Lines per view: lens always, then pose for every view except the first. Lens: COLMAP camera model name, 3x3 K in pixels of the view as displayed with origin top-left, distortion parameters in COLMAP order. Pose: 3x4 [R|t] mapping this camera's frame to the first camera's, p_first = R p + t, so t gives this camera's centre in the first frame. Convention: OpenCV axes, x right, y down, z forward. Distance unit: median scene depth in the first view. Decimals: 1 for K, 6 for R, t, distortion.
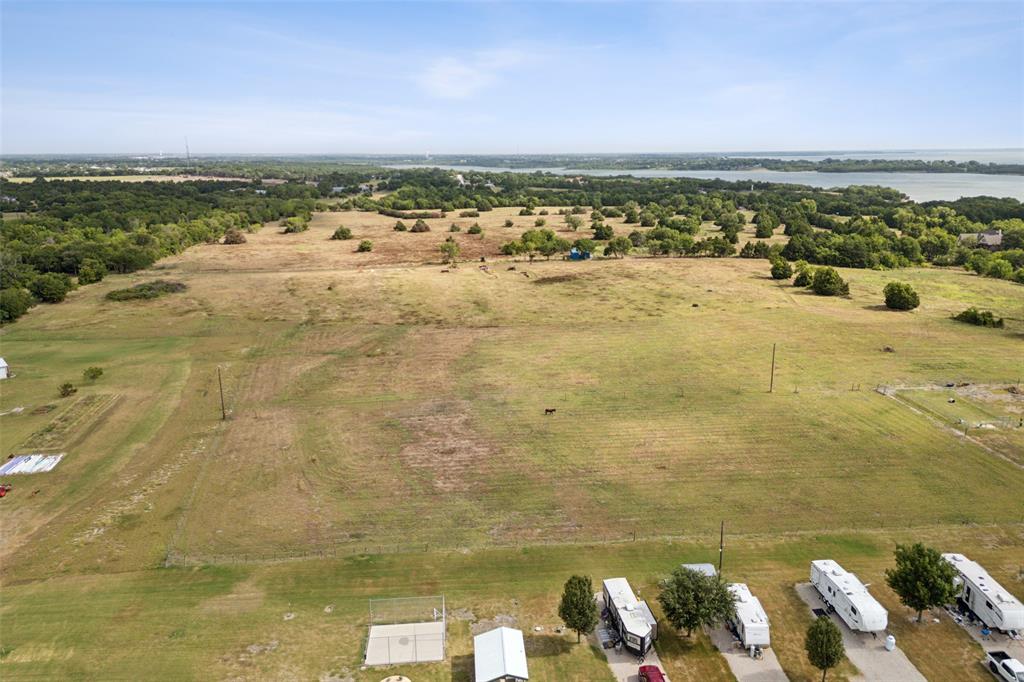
lens RADIAL K [[731.4, 0, 517.9], [0, 731.4, 340.3], [0, 0, 1]] dist [0.078353, -0.077113]
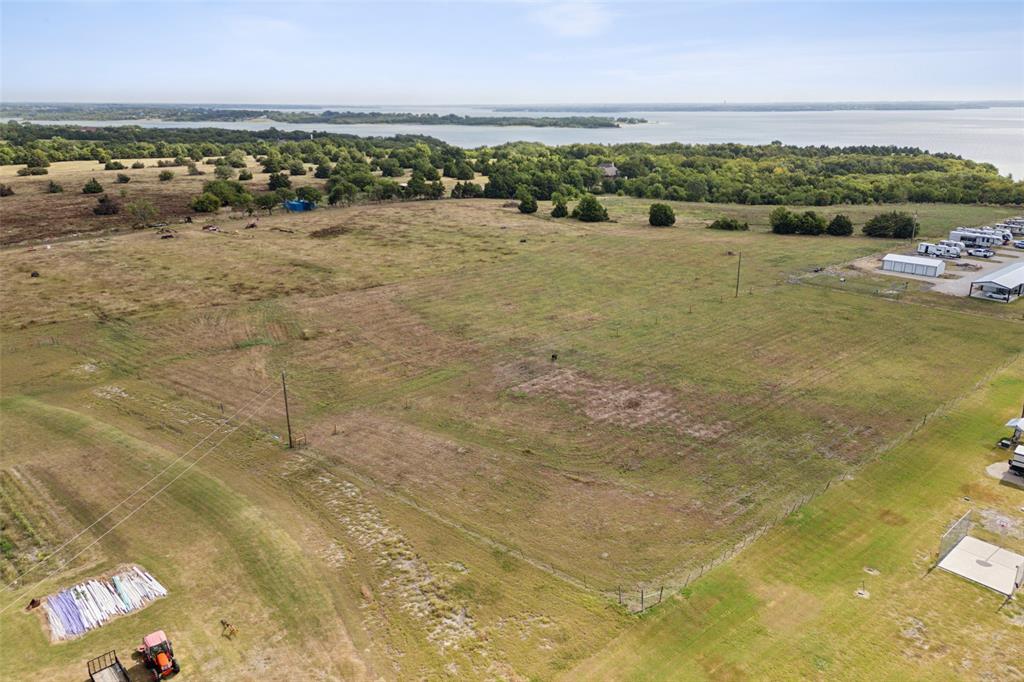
lens RADIAL K [[733.4, 0, 517.4], [0, 733.4, 346.9], [0, 0, 1]] dist [0.076265, -0.067056]
pose [[0.790028, -0.186488, 0.584019, -0.535875], [0.147867, 0.982451, 0.113689, -0.028336], [-0.594971, -0.003460, 0.803740, 0.280101]]
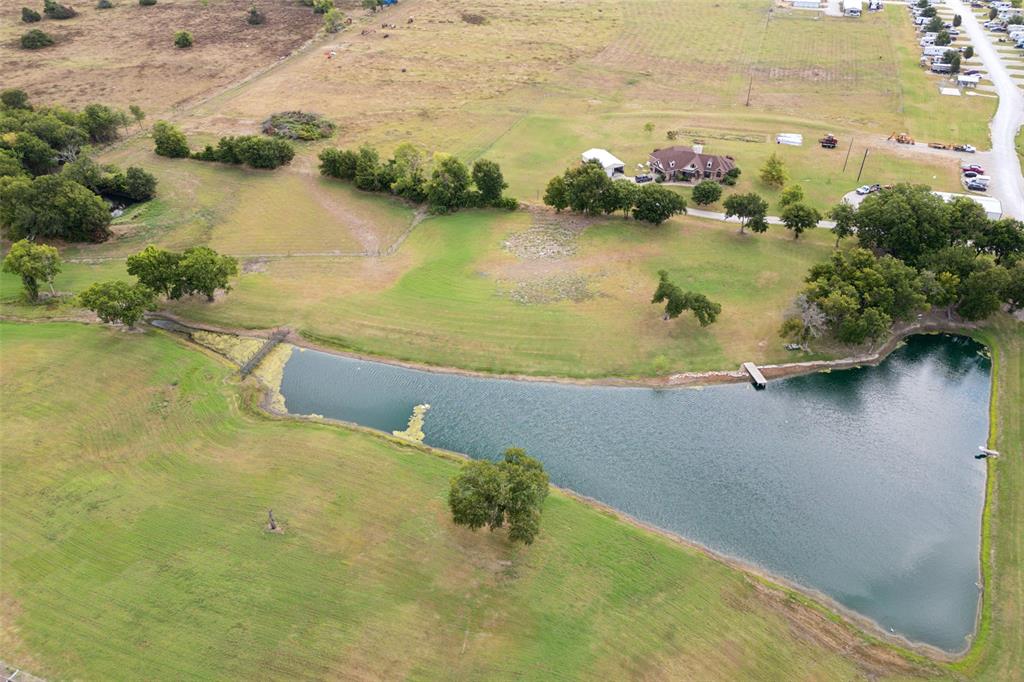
lens RADIAL K [[731.4, 0, 517.9], [0, 731.4, 340.3], [0, 0, 1]] dist [0.078353, -0.077113]
pose [[0.398498, -0.532389, 0.746834, -2.037837], [0.226163, 0.846177, 0.482529, -0.369874], [-0.888847, -0.023381, 0.457607, 0.562448]]
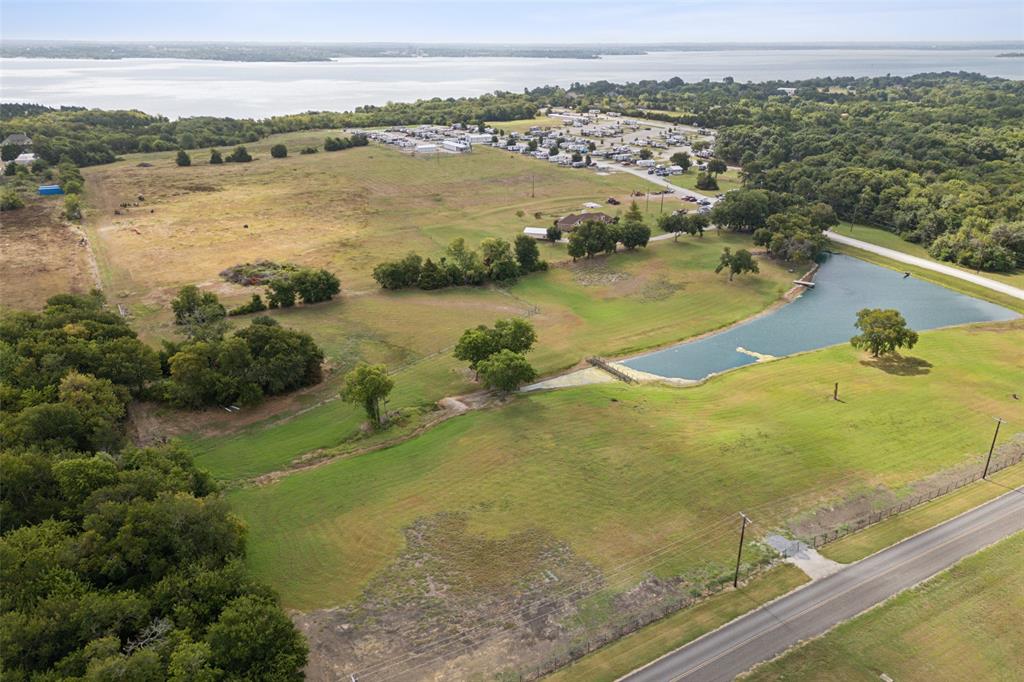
lens RADIAL K [[749.0, 0, 512.0], [0, 749.0, 341.0], [0, 0, 1]] dist [0.076840, -0.079296]
pose [[-0.426148, -0.328154, 0.843038, -2.349845], [0.225390, 0.863991, 0.450243, -0.557846], [-0.876126, 0.381883, -0.294225, 1.749043]]
